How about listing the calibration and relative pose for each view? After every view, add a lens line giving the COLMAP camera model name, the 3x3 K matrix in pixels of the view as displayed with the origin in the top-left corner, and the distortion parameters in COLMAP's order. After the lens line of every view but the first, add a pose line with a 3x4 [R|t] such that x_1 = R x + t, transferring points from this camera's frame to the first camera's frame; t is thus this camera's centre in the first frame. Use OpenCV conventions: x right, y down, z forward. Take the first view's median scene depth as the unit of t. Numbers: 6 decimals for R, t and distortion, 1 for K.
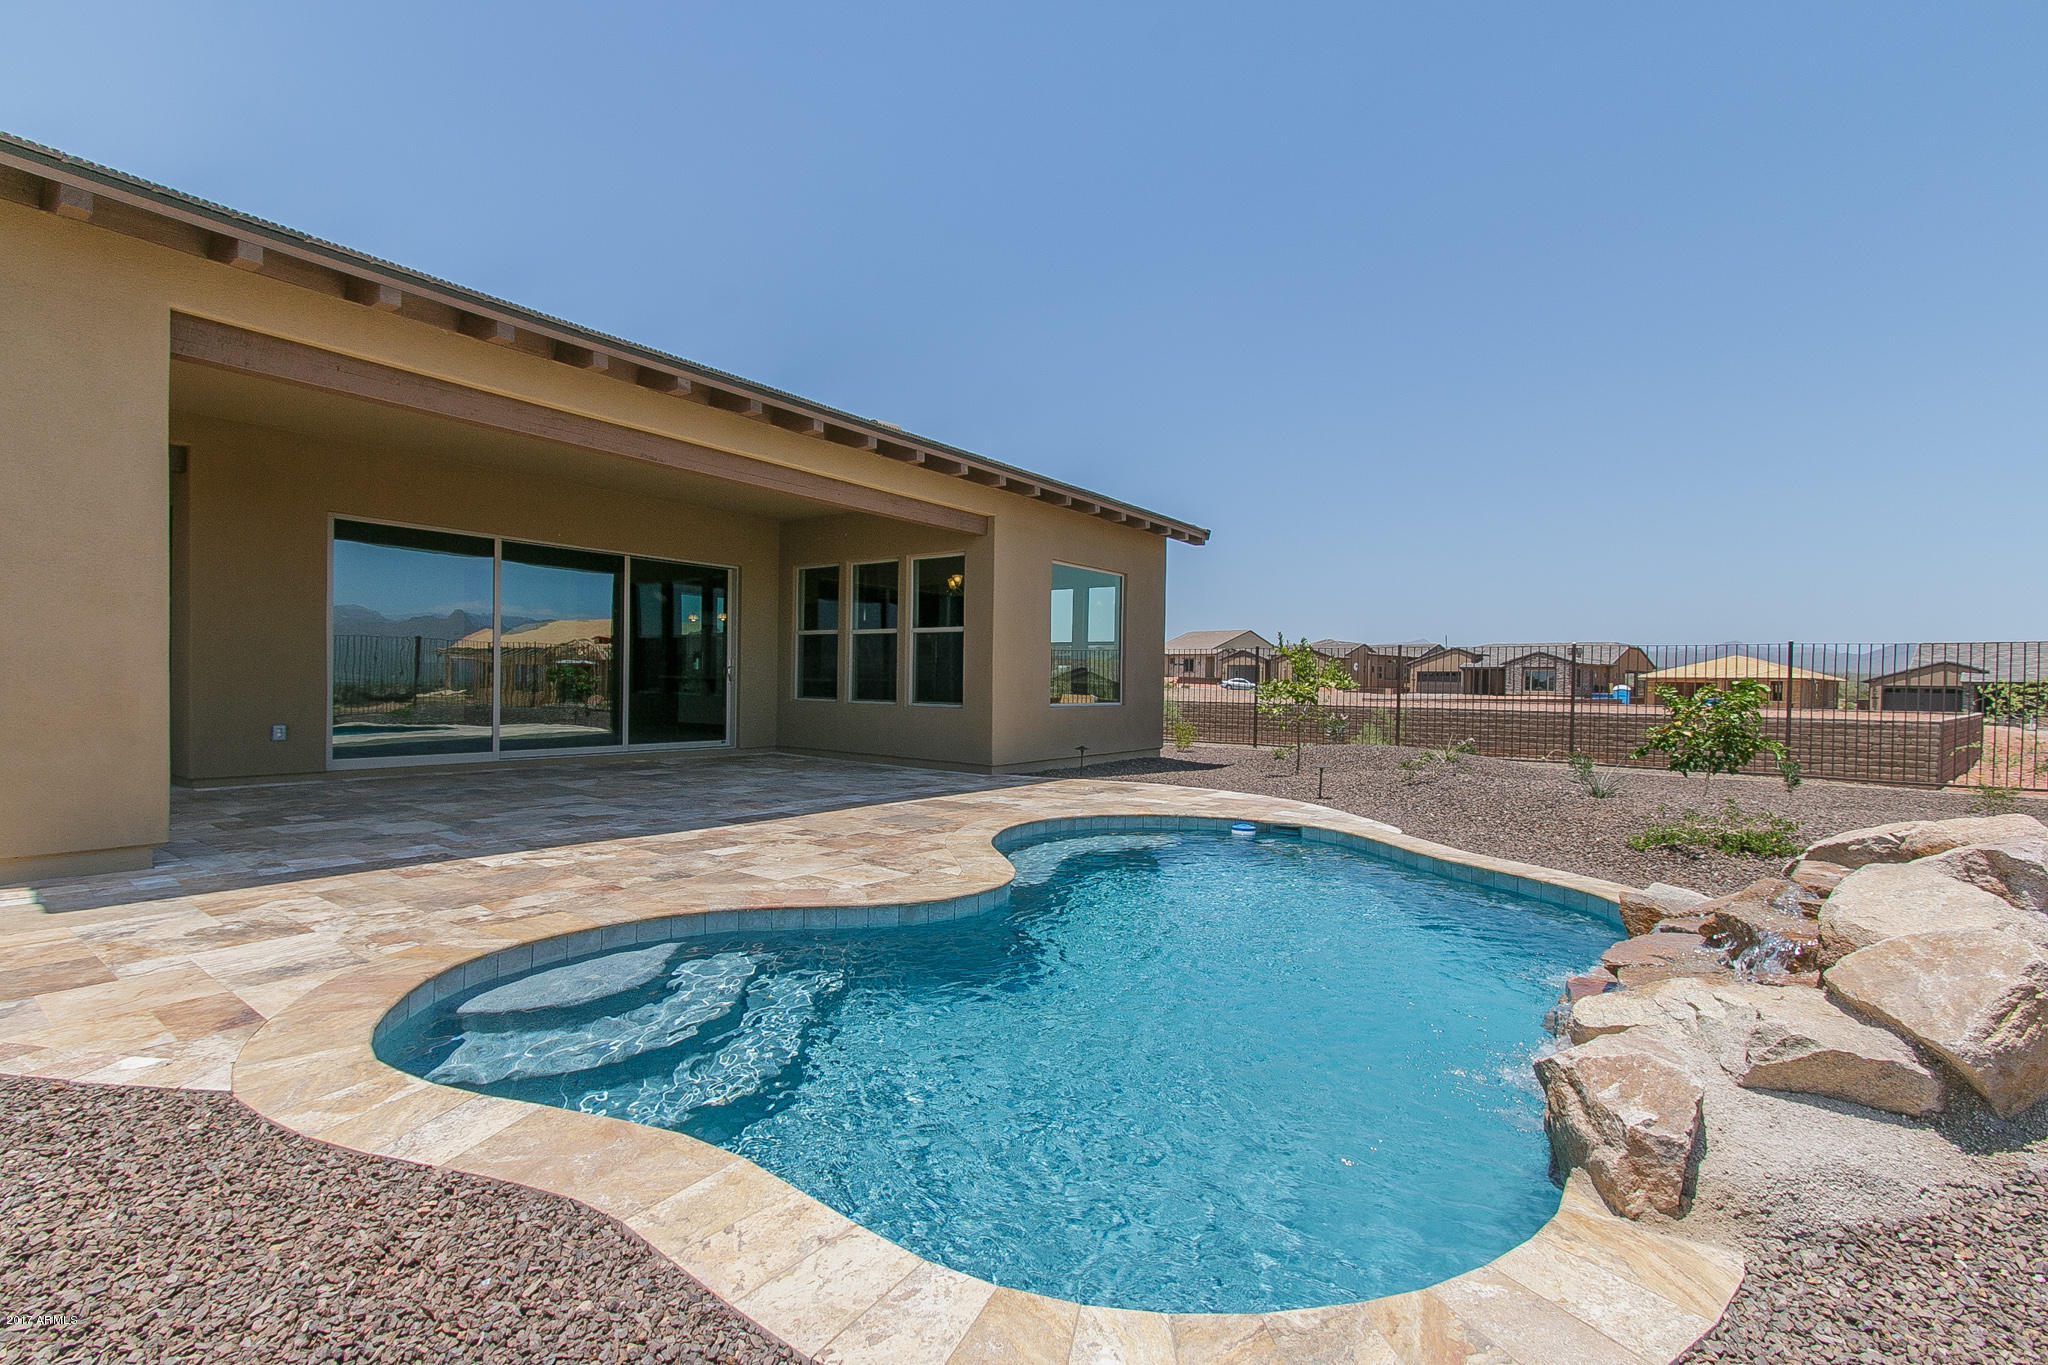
lens RADIAL K [[912.3, 0, 1012.1], [0, 912.3, 693.4], [0, 0, 1]] dist [0.000640, 0.000045]
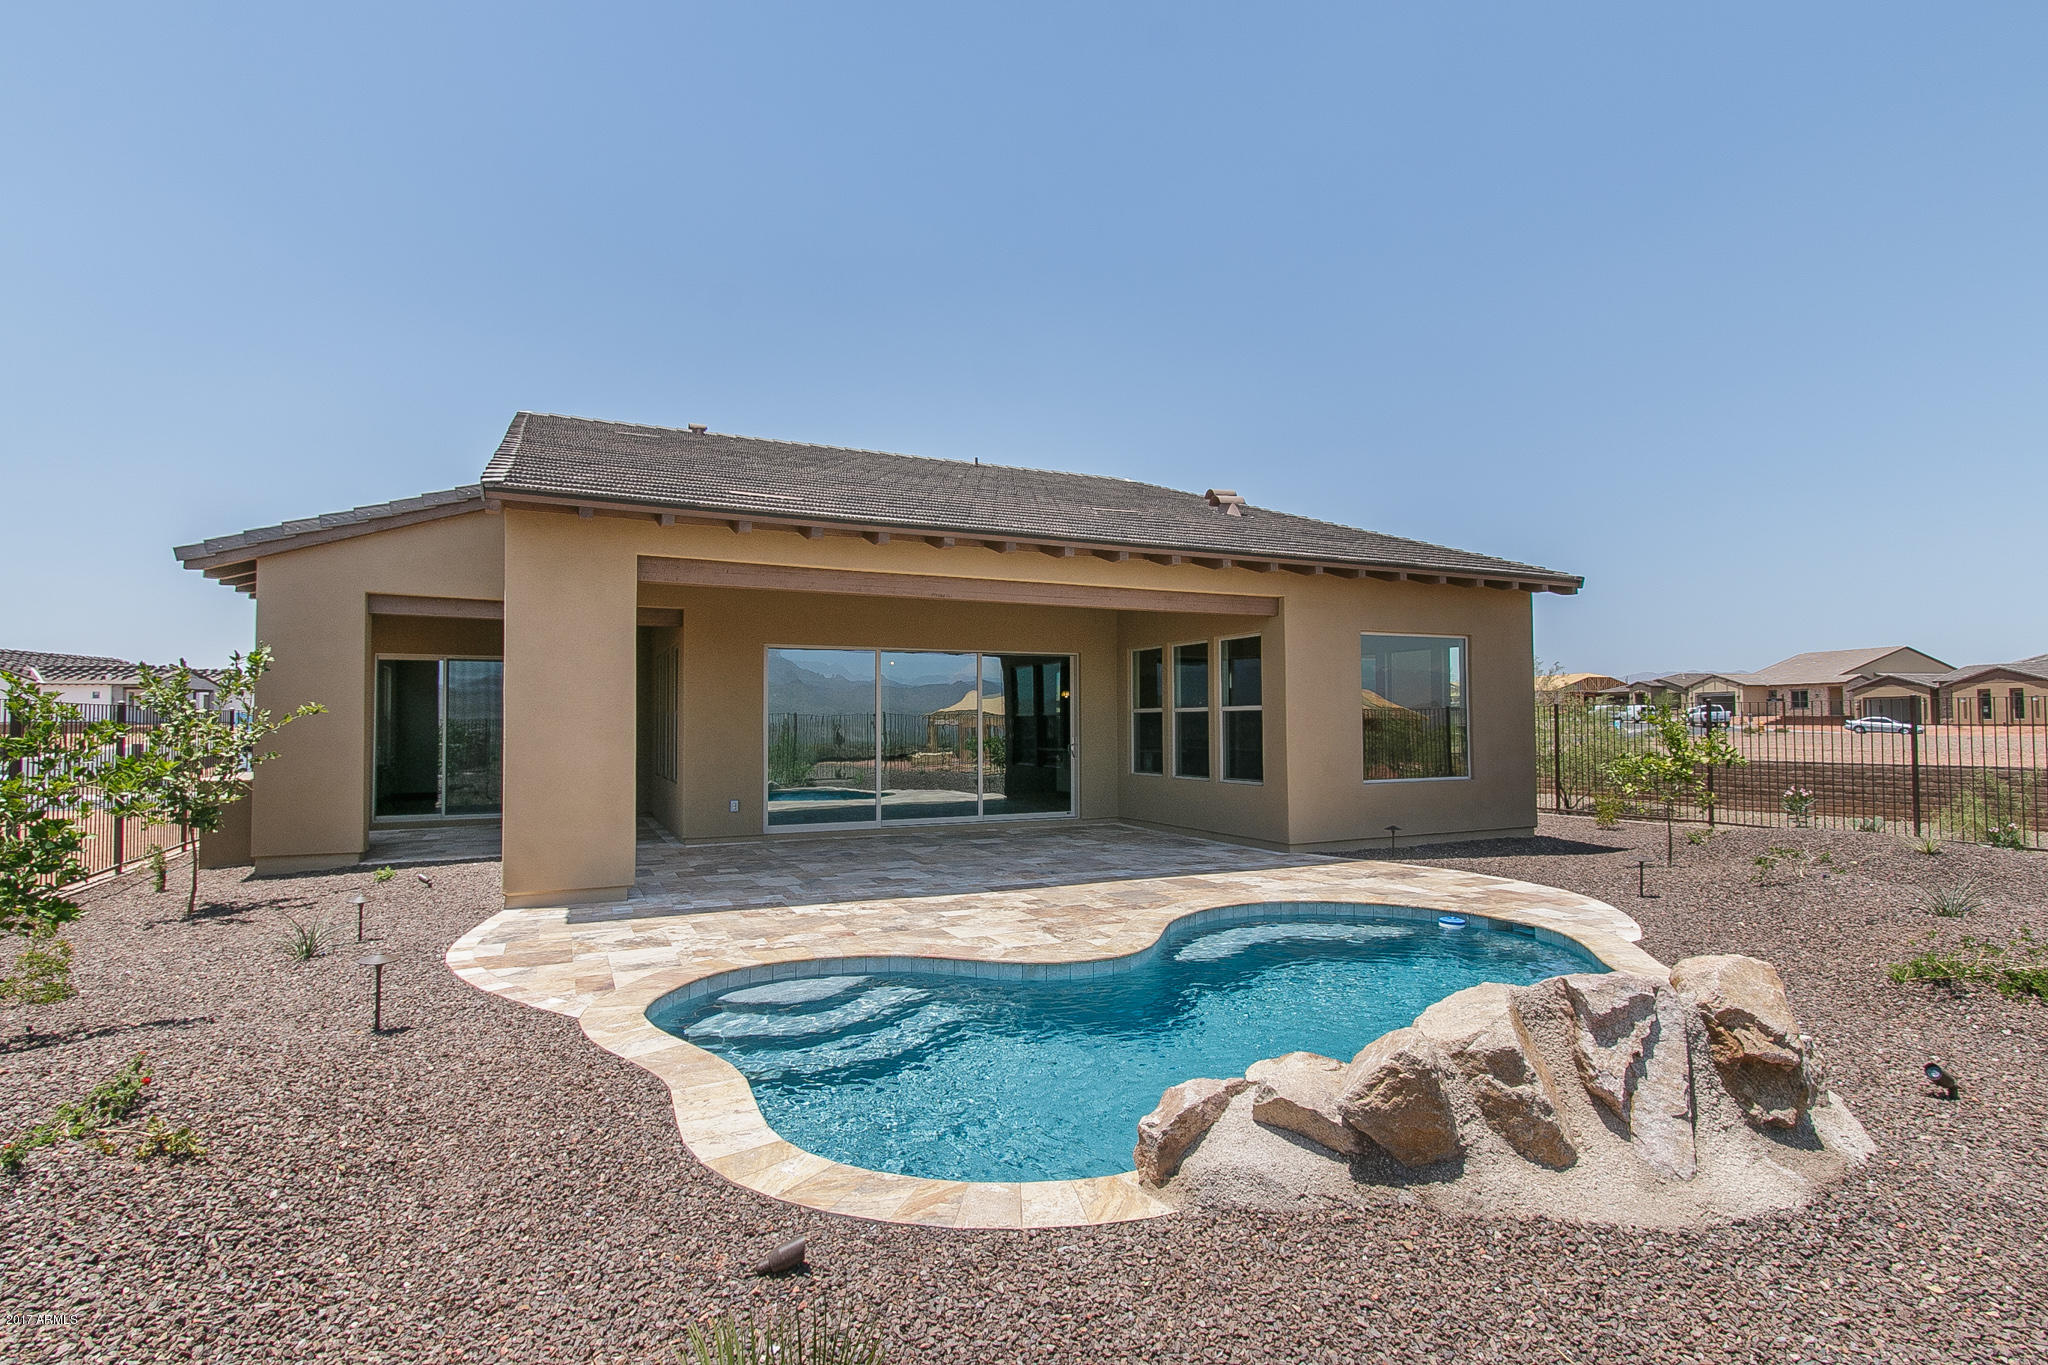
lens RADIAL K [[1007.9, 0, 1024.0], [0, 1007.9, 682.5], [0, 0, 1]] dist [0.001186, -0.002423]
pose [[0.883696, -0.042257, -0.466150, 0.330636], [0.014763, 0.997937, -0.062478, -0.045090], [0.467829, 0.048330, 0.882497, -0.164216]]
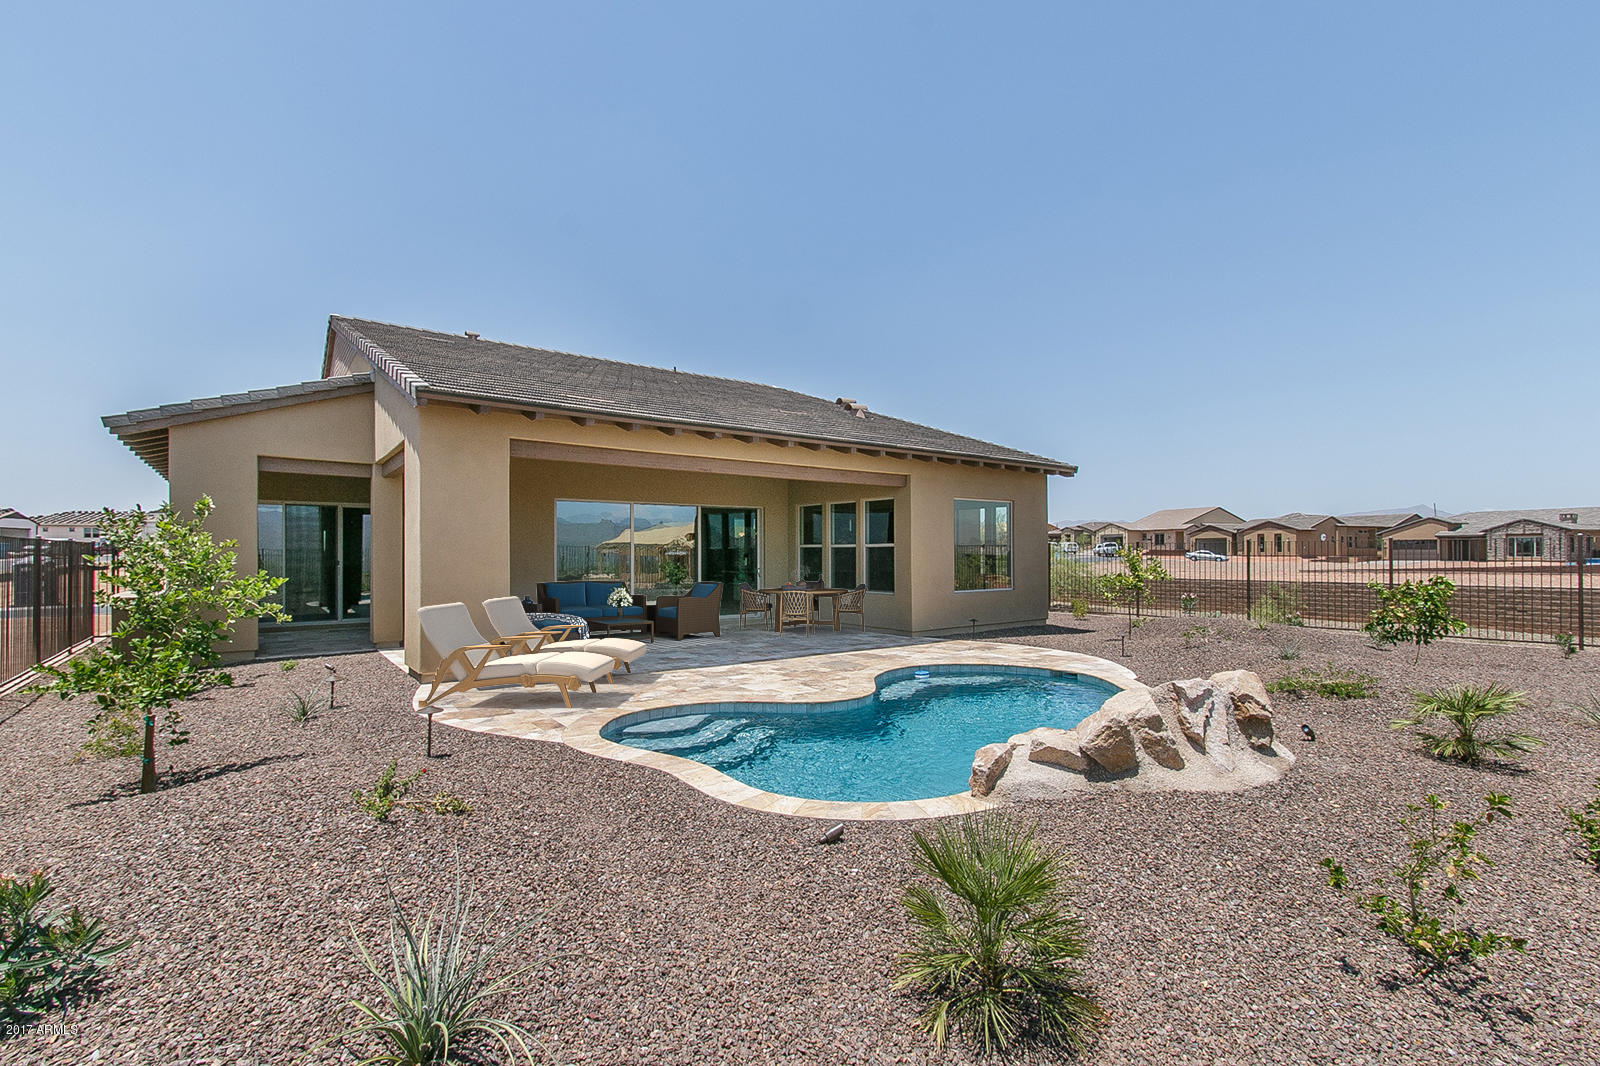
lens RADIAL K [[728.8, 0, 797.4], [0, 728.8, 541.9], [0, 0, 1]] dist [0.001416, 0.000025]
pose [[0.959061, -0.024527, -0.282134, 0.201283], [0.015577, 0.999303, -0.033922, -0.049621], [0.282770, 0.028139, 0.958775, -0.374399]]
